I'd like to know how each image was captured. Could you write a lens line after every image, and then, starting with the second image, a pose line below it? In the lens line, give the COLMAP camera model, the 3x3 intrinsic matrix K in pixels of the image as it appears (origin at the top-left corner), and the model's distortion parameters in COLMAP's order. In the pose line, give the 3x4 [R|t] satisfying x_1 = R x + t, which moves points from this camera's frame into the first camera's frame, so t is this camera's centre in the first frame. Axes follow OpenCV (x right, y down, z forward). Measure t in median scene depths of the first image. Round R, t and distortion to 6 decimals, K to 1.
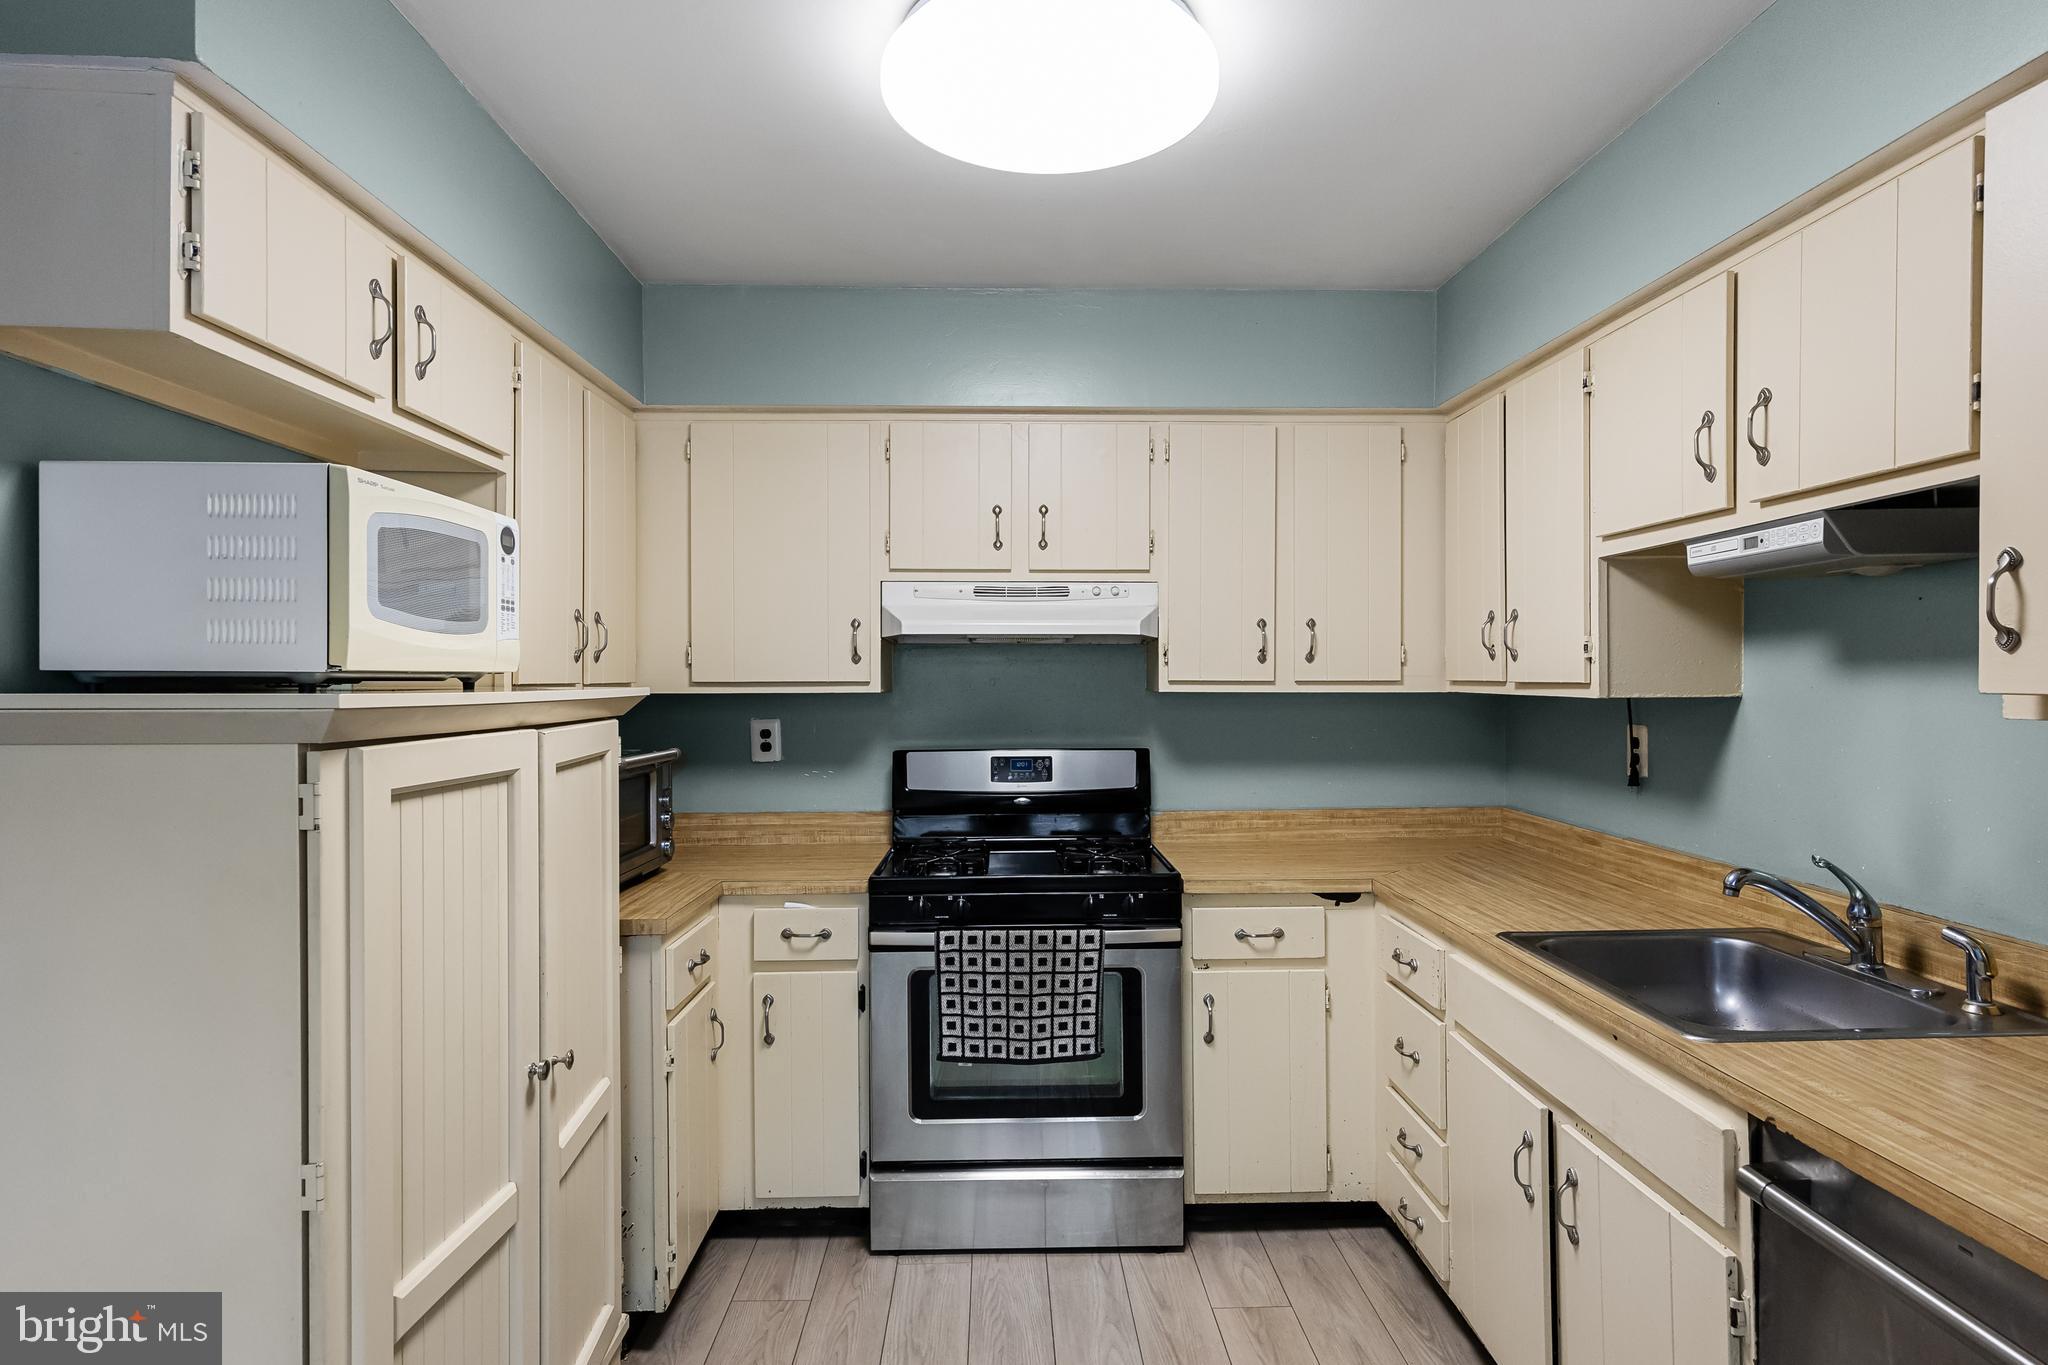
lens RADIAL K [[1113.1, 0, 1024.0], [0, 1113.1, 682.5], [0, 0, 1]] dist [0.002651, 0.000722]
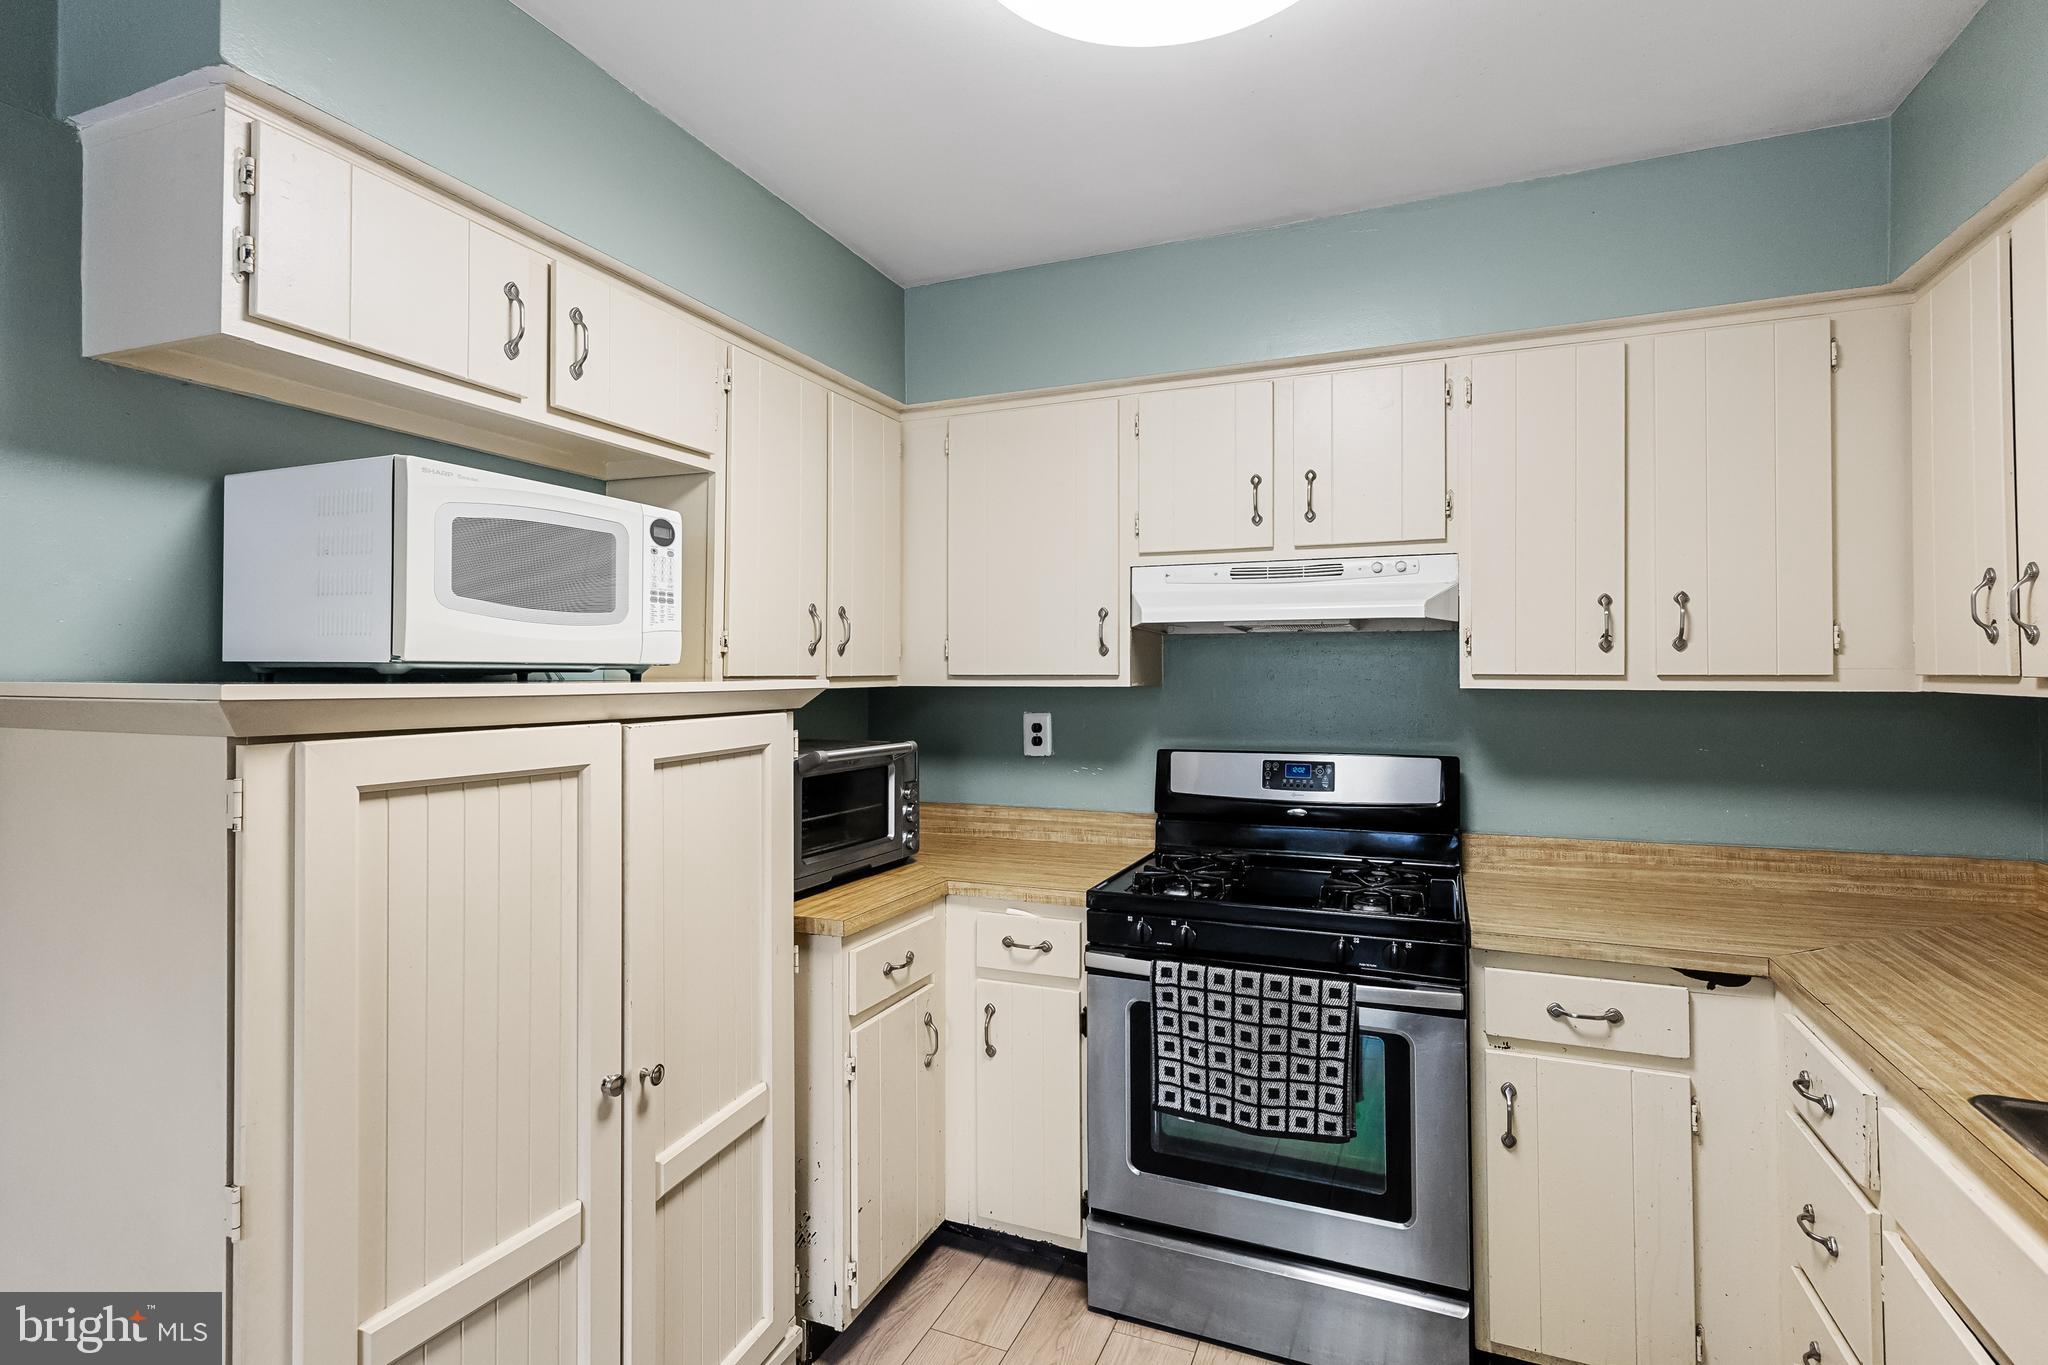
lens RADIAL K [[987.4, 0, 1016.4], [0, 987.4, 663.6], [0, 0, 1]] dist [-0.001500, 0.001160]
pose [[0.909603, -0.002806, -0.415468, 0.144194], [-0.002855, 0.999911, -0.013003, 0.000771], [0.415468, 0.013014, 0.909515, 0.242702]]
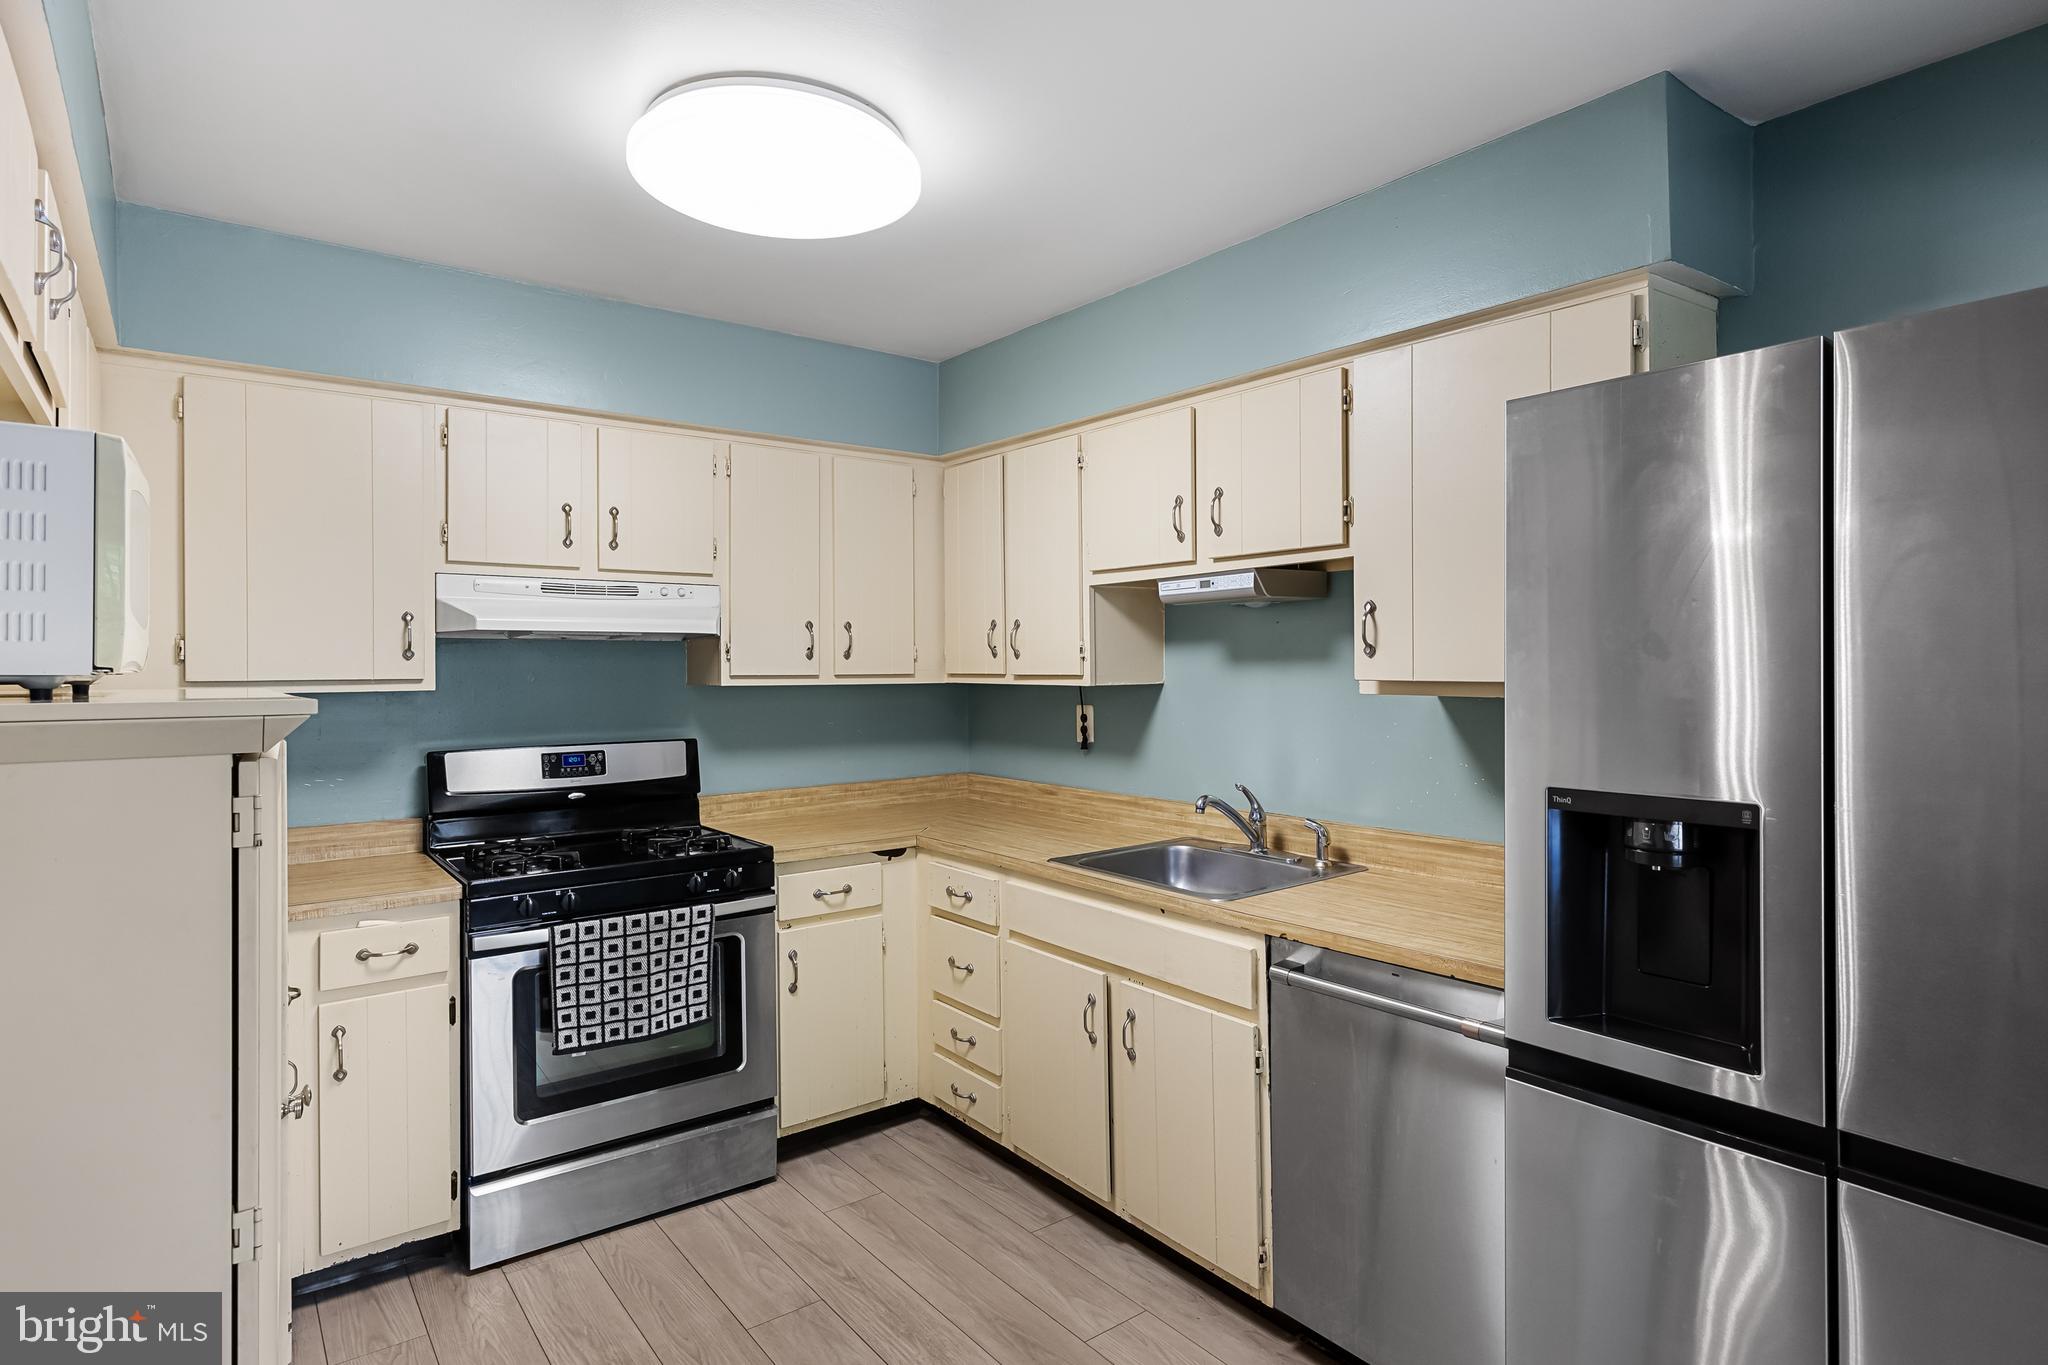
lens RADIAL K [[1091.7, 0, 1035.4], [0, 1091.7, 660.4], [0, 0, 1]] dist [-0.002458, -0.000056]
pose [[0.804233, 0.000427, 0.594315, -0.307017], [0.007034, 0.999923, -0.010238, -0.004018], [-0.594273, 0.012414, 0.804168, -0.054281]]
